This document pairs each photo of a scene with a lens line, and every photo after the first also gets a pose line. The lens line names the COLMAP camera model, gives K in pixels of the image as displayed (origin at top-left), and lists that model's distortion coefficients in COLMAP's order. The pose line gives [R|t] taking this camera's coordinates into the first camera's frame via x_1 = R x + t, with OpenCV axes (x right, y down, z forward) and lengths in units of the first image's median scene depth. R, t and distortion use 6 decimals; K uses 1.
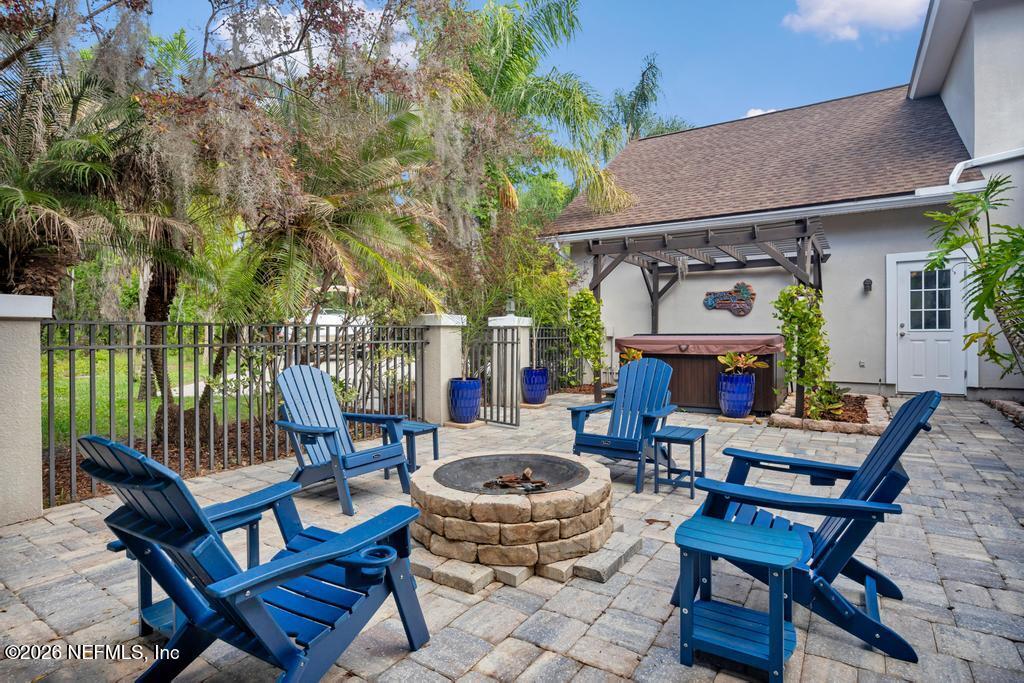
lens RADIAL K [[532.5, 0, 509.8], [0, 532.5, 336.9], [0, 0, 1]] dist [0.002965, 0.000133]
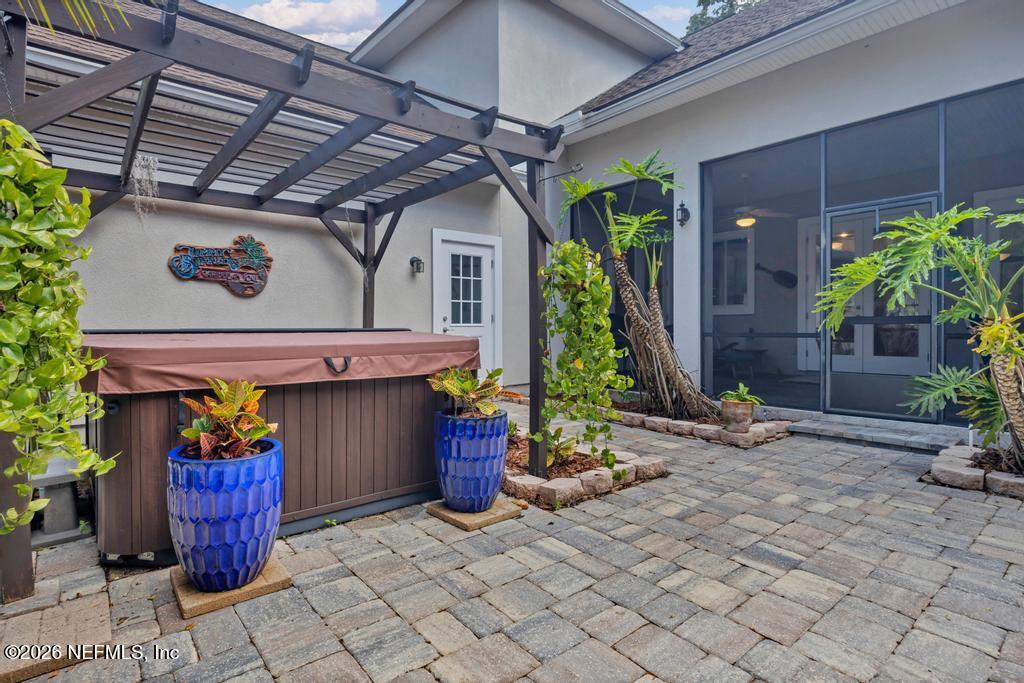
lens RADIAL K [[532.5, 0, 509.9], [0, 532.5, 333.9], [0, 0, 1]] dist [0.002965, 0.000133]
pose [[0.303755, -0.009475, 0.952703, -0.006057], [0.006150, 0.999949, 0.007984, -0.003834], [-0.952730, 0.003434, 0.303798, 0.592495]]
